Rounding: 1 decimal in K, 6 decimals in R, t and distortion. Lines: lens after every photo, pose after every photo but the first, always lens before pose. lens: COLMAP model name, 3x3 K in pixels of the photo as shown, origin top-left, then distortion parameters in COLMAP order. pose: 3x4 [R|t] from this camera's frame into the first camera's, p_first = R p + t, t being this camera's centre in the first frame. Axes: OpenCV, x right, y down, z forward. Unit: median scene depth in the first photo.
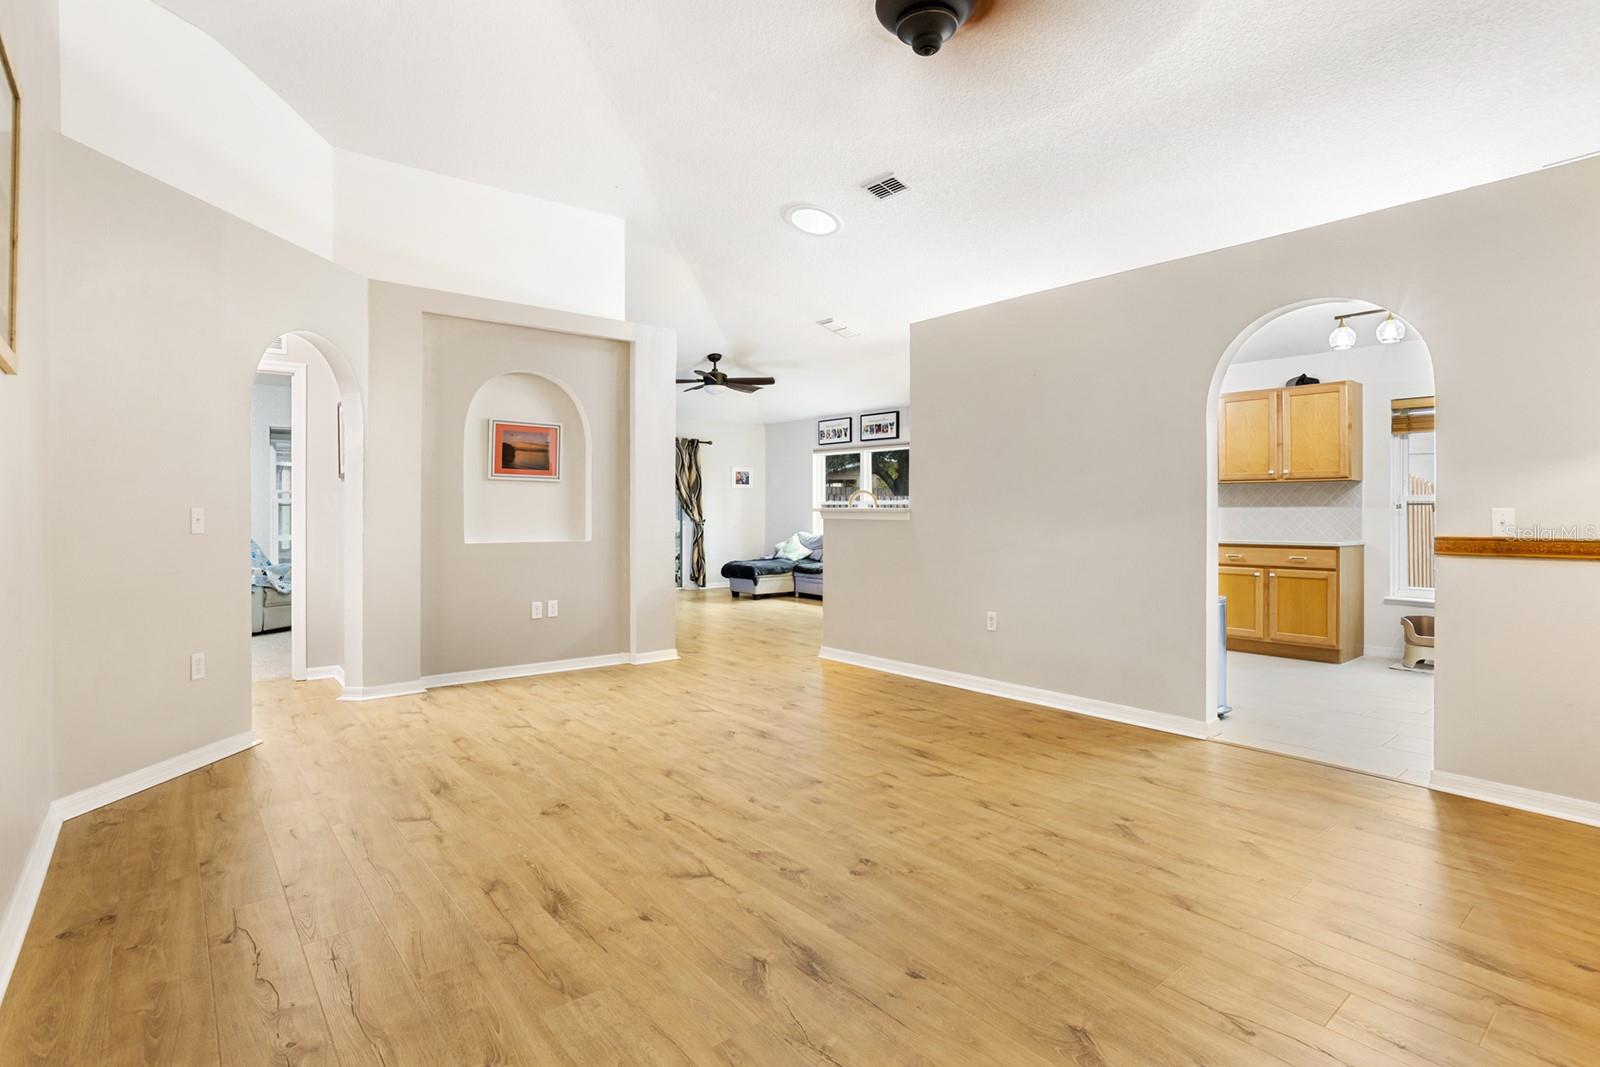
lens RADIAL K [[783.6, 0, 798.1], [0, 783.6, 501.1], [0, 0, 1]] dist [-0.062938, 0.037495]
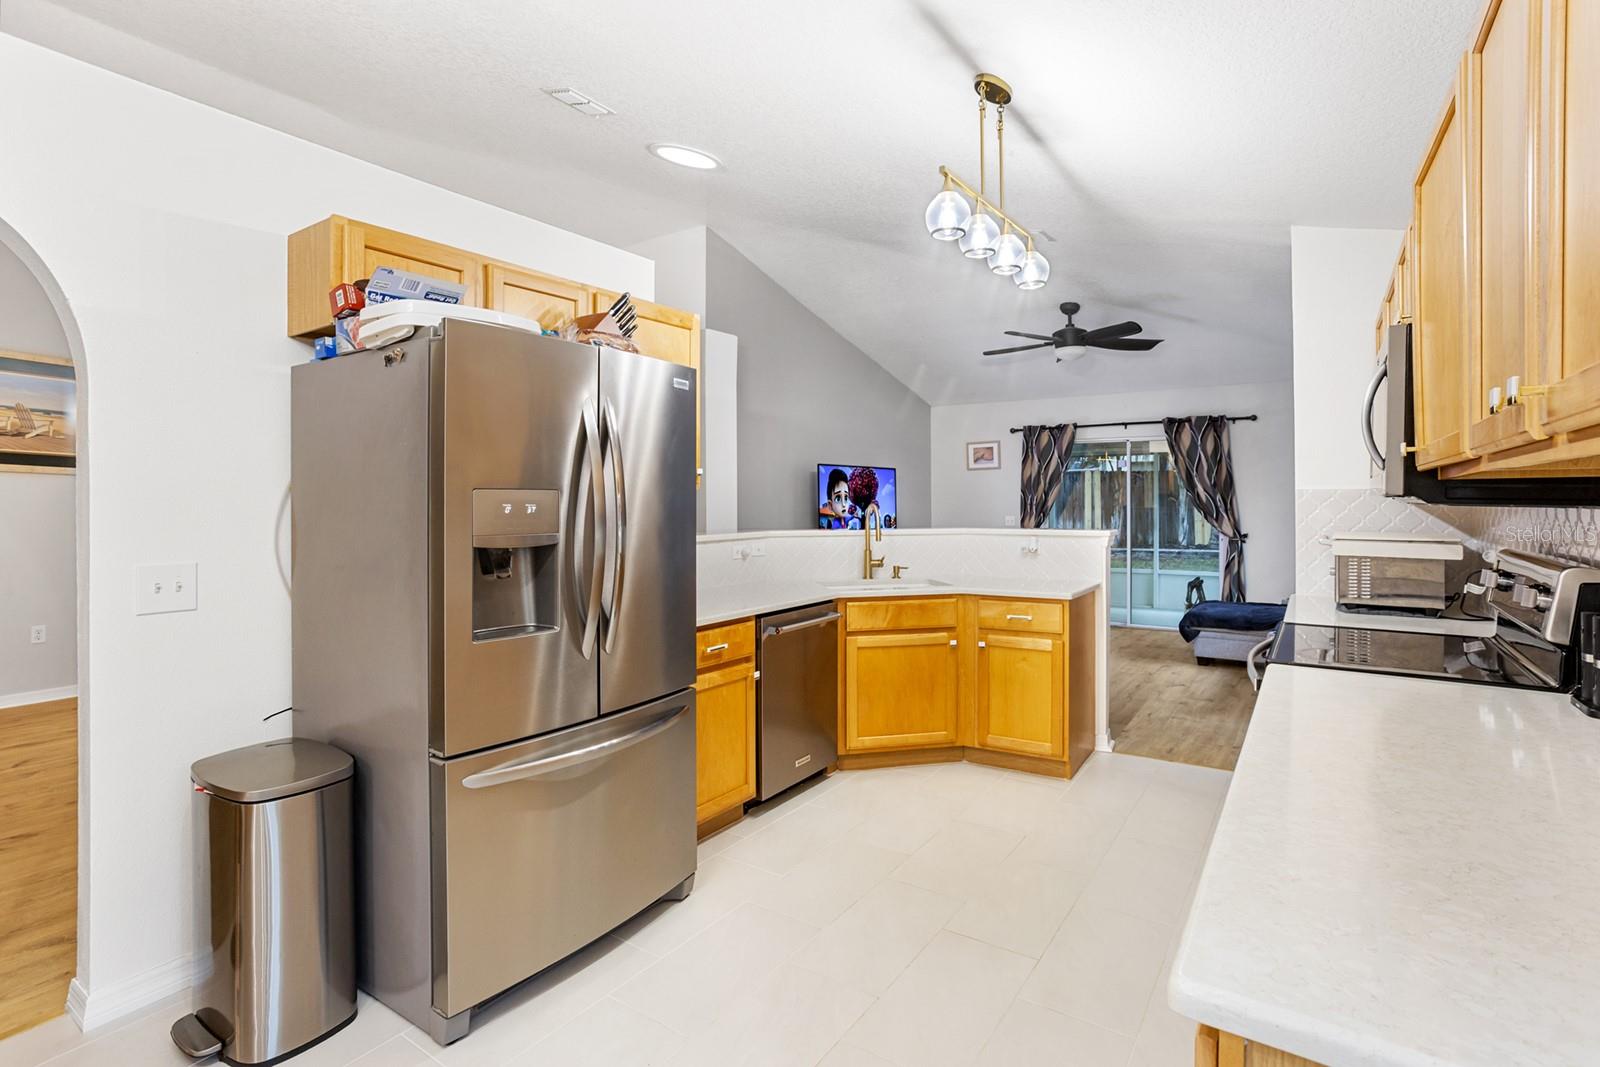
lens RADIAL K [[783.6, 0, 798.1], [0, 783.6, 501.1], [0, 0, 1]] dist [-0.062938, 0.037495]
pose [[0.282044, -0.001606, -0.959400, 0.771183], [0.012409, 0.999921, 0.001975, -0.020206], [0.959321, -0.012462, 0.282042, 0.875328]]
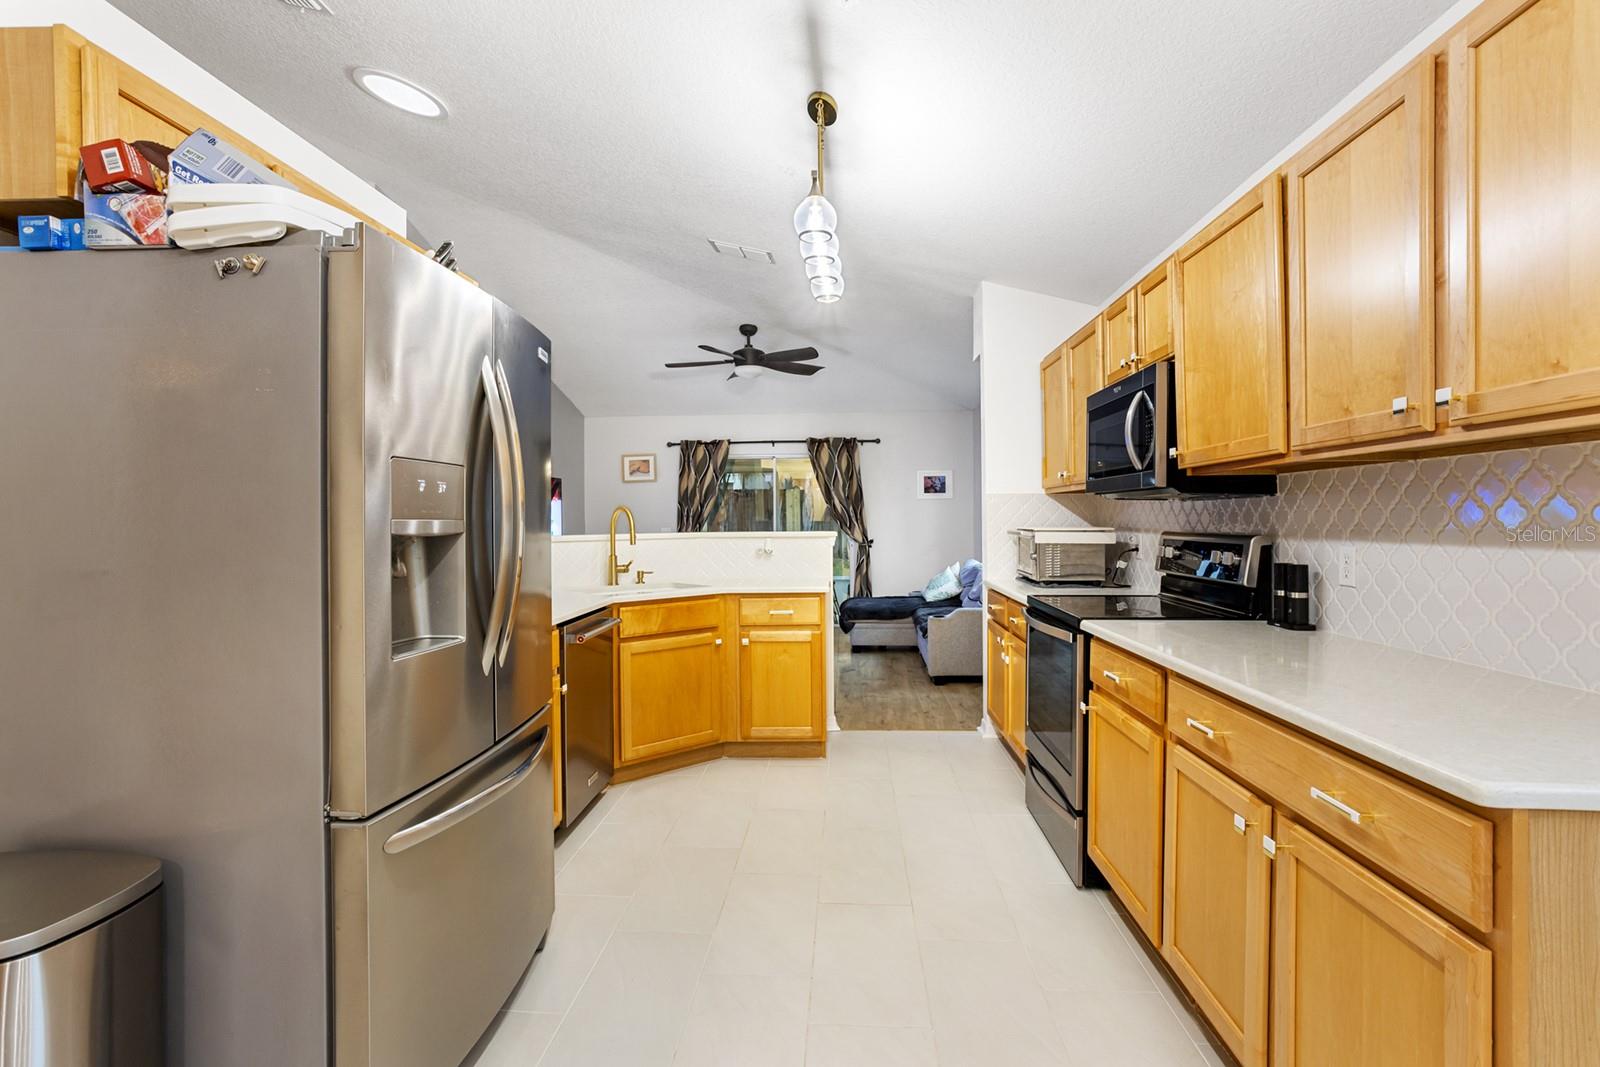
lens RADIAL K [[776.5, 0, 795.5], [0, 776.5, 522.5], [0, 0, 1]] dist [-0.059392, 0.034369]
pose [[0.729407, -0.002976, -0.684074, 0.680678], [0.014266, 0.999839, 0.010861, -0.006462], [0.683932, -0.017681, 0.729332, 0.747362]]
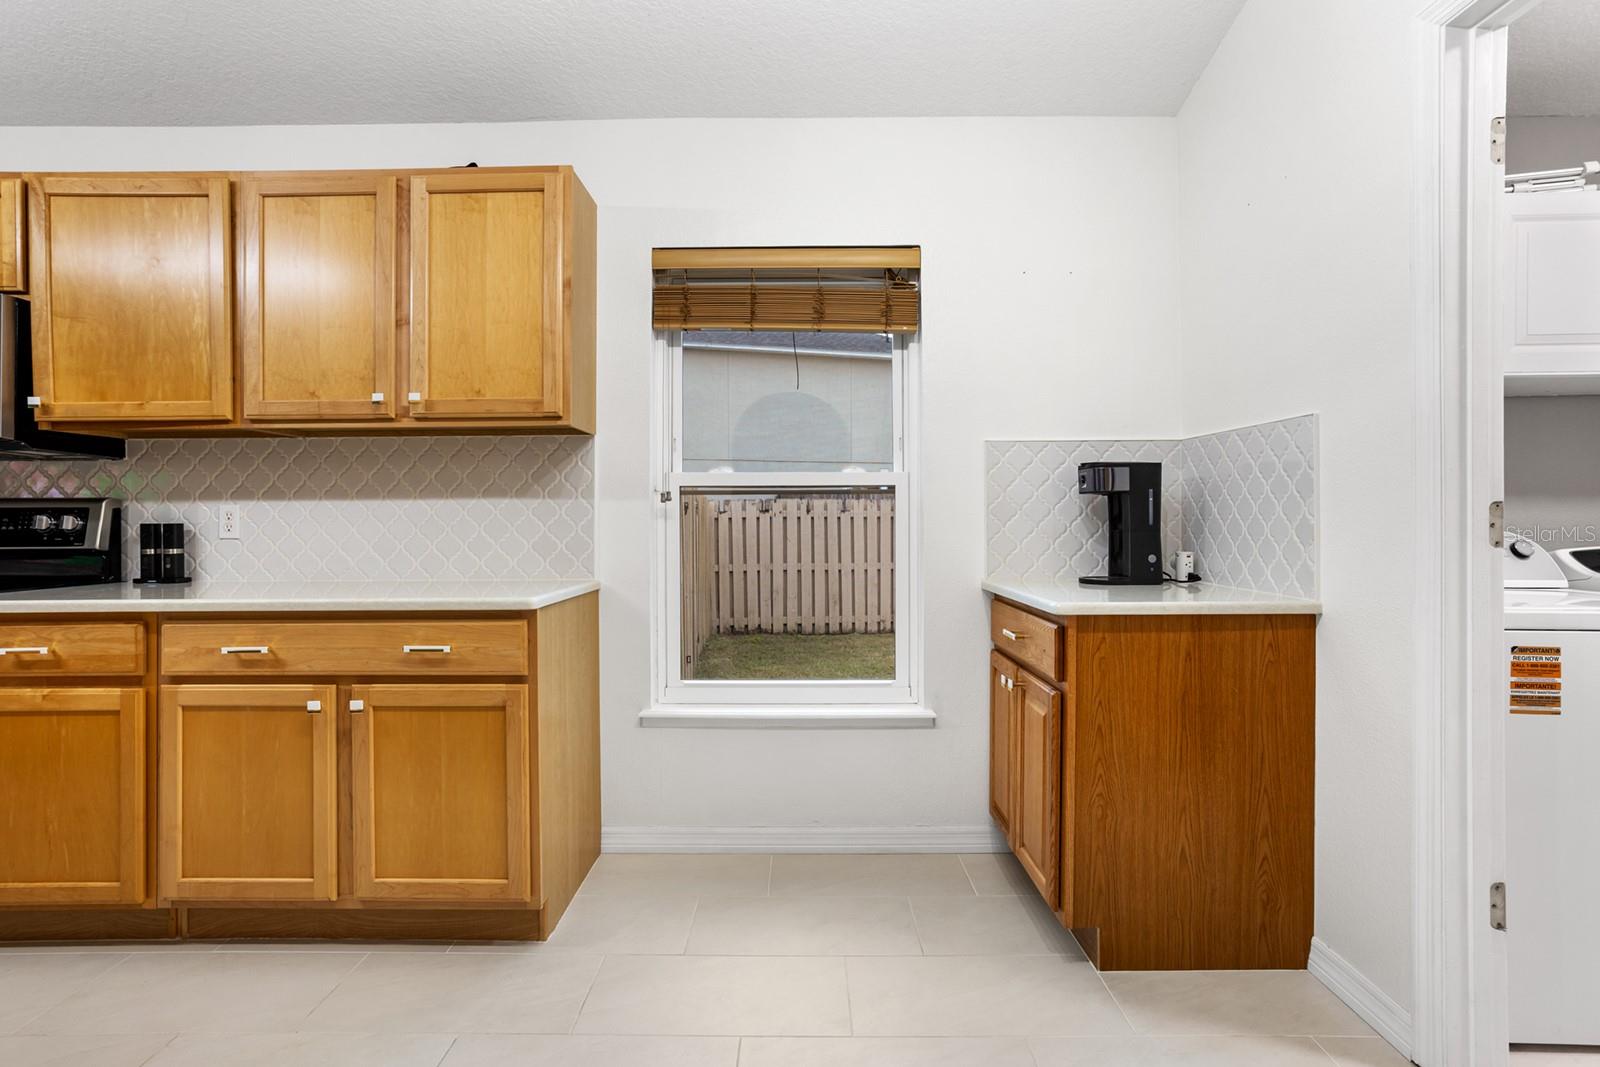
lens RADIAL K [[776.5, 0, 795.5], [0, 776.5, 522.5], [0, 0, 1]] dist [-0.059392, 0.034369]
pose [[0.633485, -0.009230, 0.773700, 0.496691], [-0.002261, 0.999903, 0.013779, 0.015542], [-0.773752, -0.010478, 0.633402, 0.670415]]
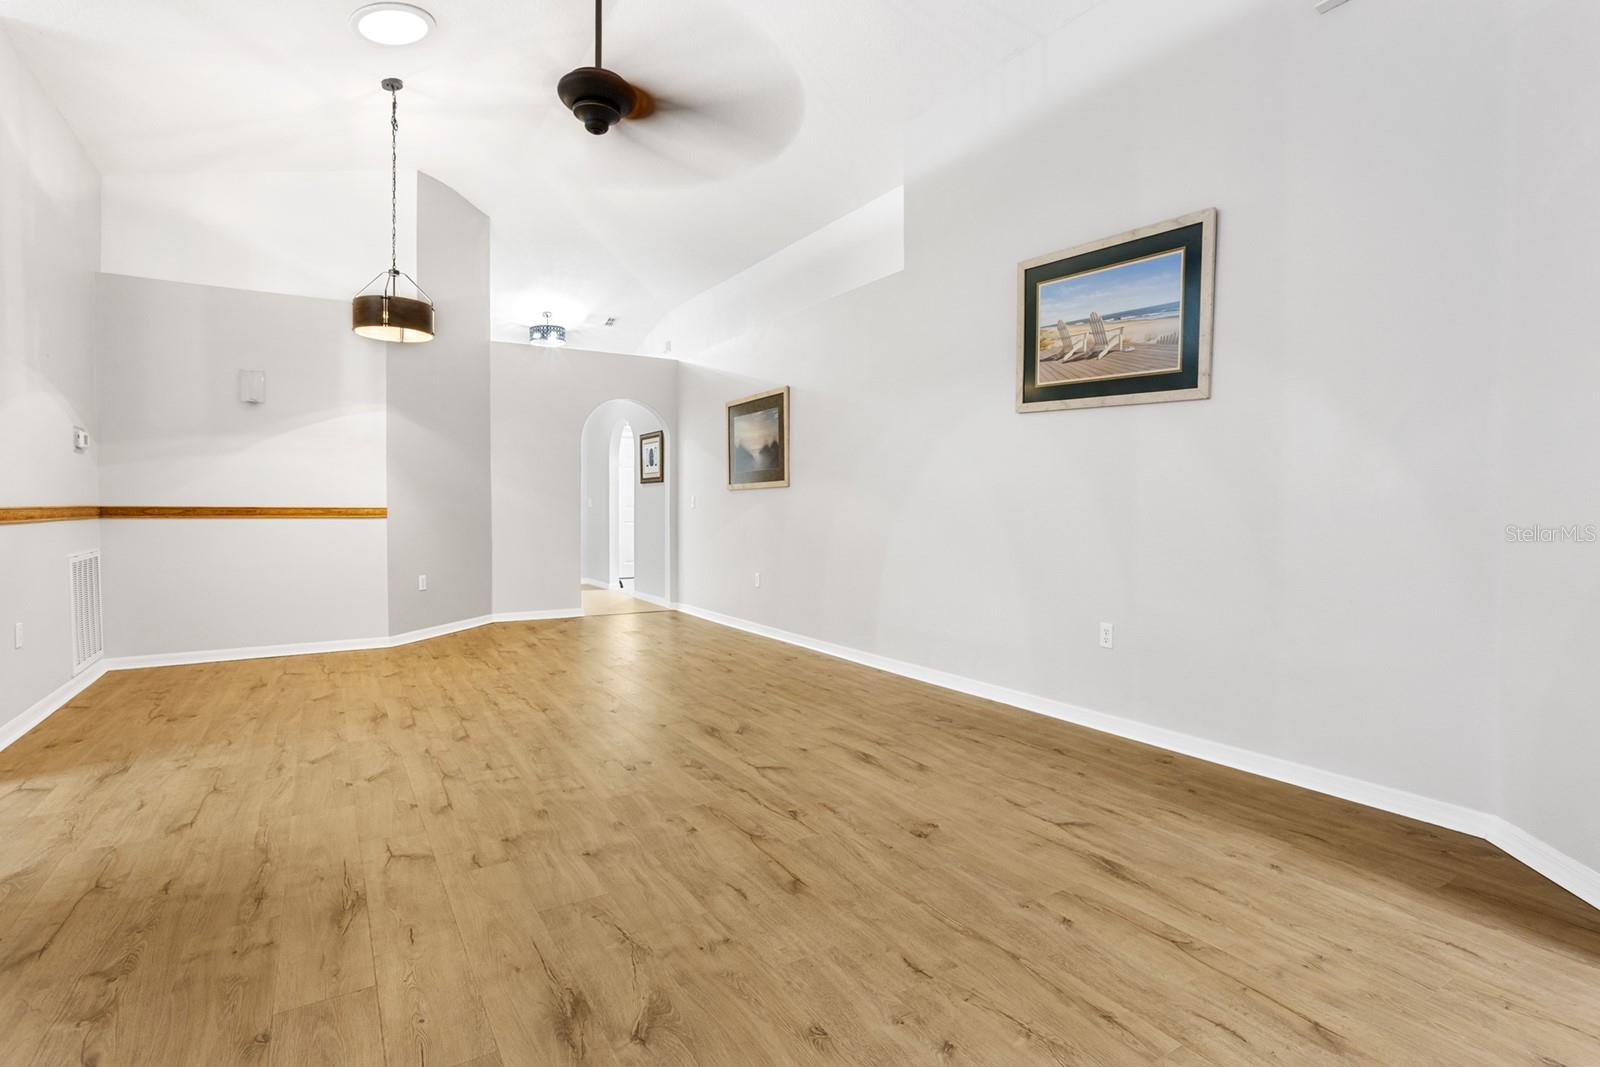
lens RADIAL K [[776.6, 0, 801.1], [0, 776.6, 528.8], [0, 0, 1]] dist [-0.057704, 0.033784]
pose [[-0.991389, -0.006002, 0.130809, -0.145061], [-0.003533, 0.999811, 0.019103, 0.025834], [-0.130899, 0.018477, -0.991223, 0.933074]]
